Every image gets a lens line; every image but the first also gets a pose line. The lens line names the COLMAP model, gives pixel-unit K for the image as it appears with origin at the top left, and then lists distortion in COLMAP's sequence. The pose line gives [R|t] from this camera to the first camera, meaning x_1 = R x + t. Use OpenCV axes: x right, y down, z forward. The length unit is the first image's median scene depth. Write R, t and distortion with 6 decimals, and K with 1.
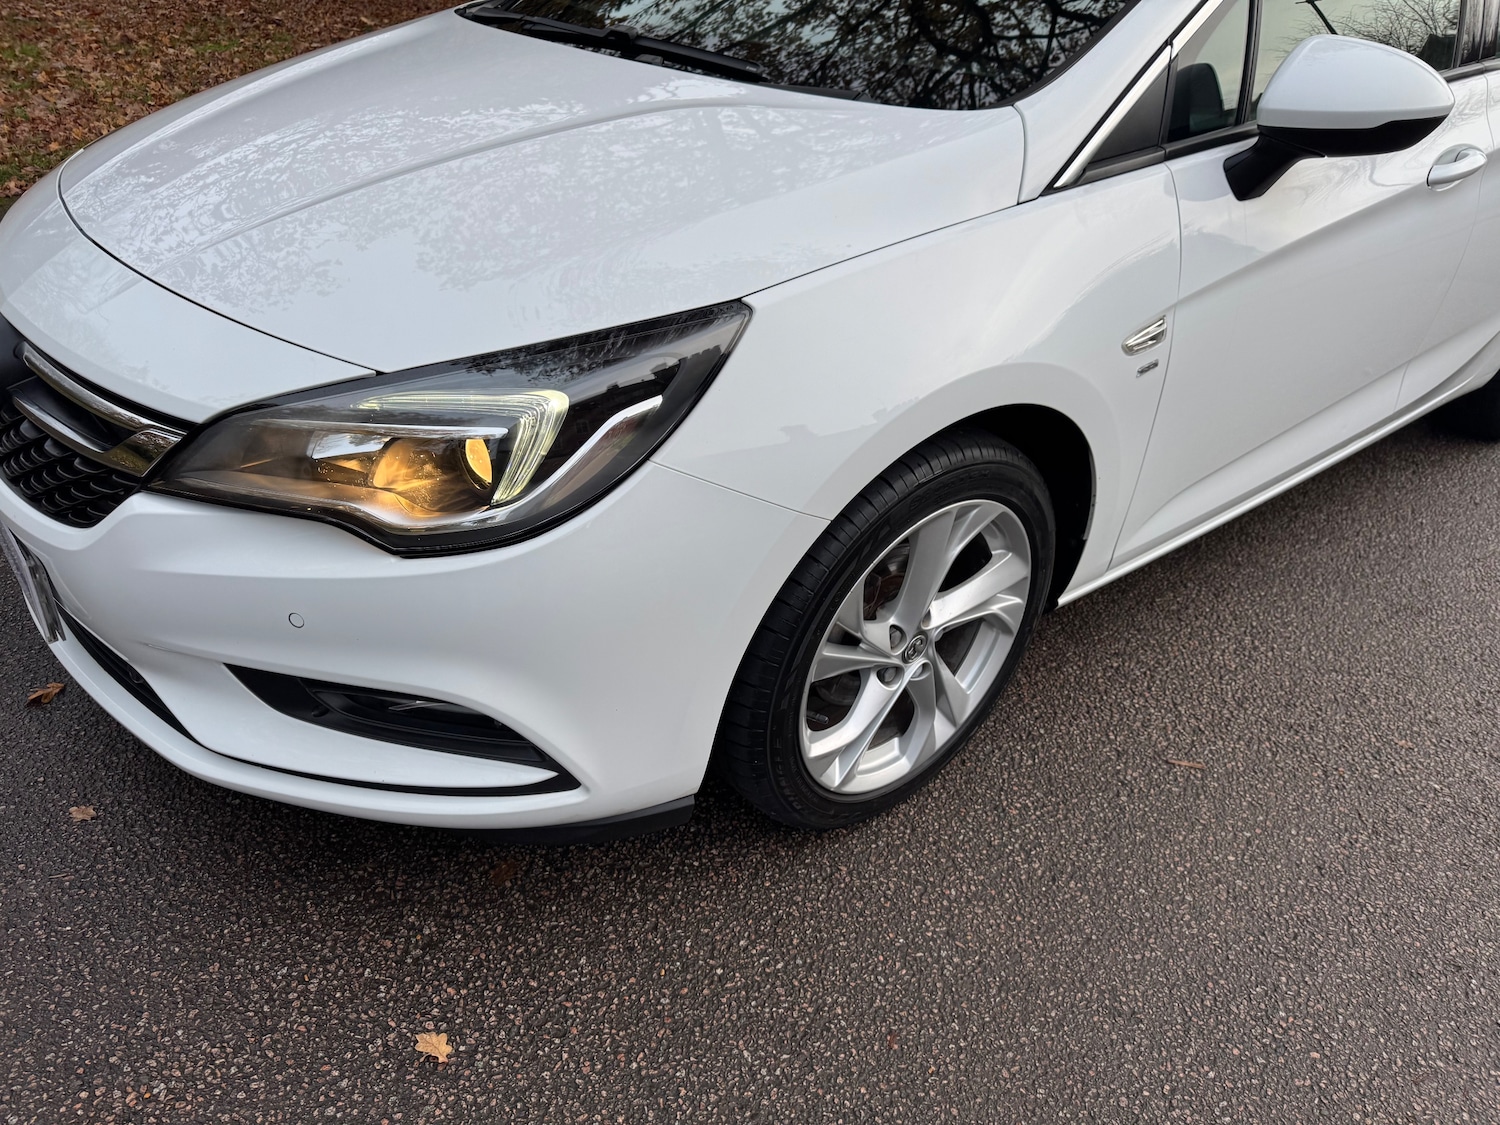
lens RADIAL K [[1105.7, 0, 738.5], [0, 1105.7, 558.7], [0, 0, 1]] dist [0.053088, -0.068296]
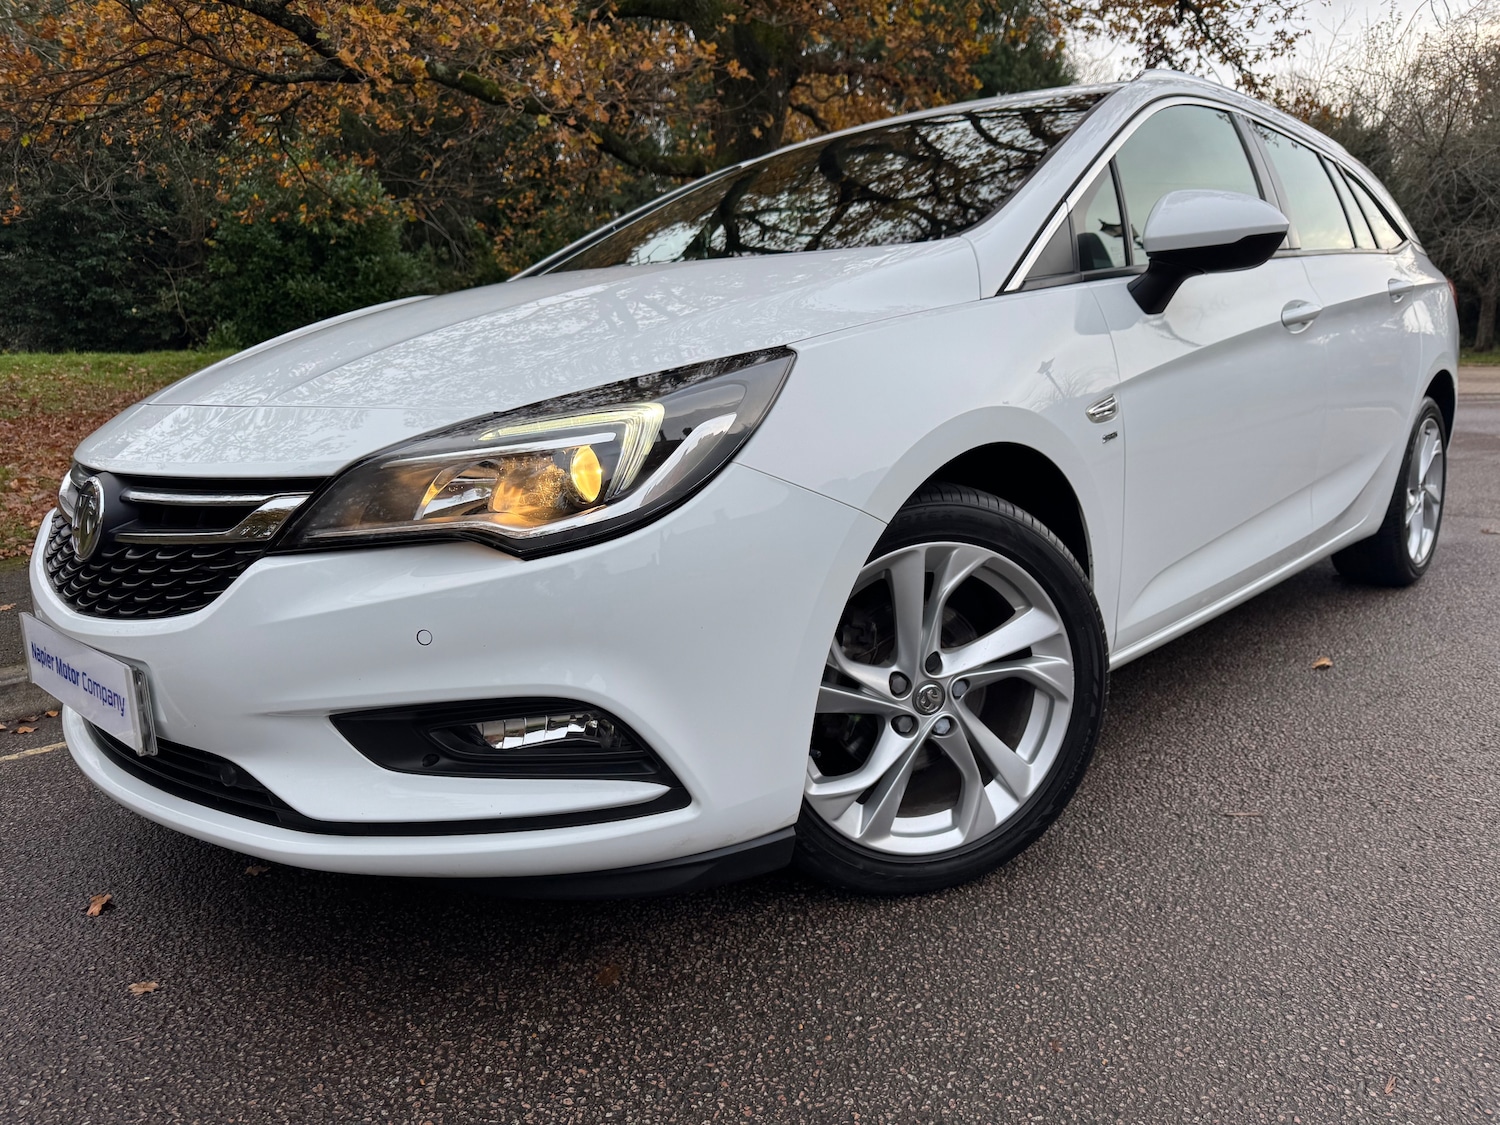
lens RADIAL K [[1108.8, 0, 750.0], [0, 1108.8, 562.5], [0, 0, 1]] dist [0.028488, -0.027960]
pose [[0.987038, -0.120859, 0.105590, -0.160477], [0.150191, 0.927491, -0.342350, 0.319596], [-0.056558, 0.353771, 0.933620, -0.015751]]
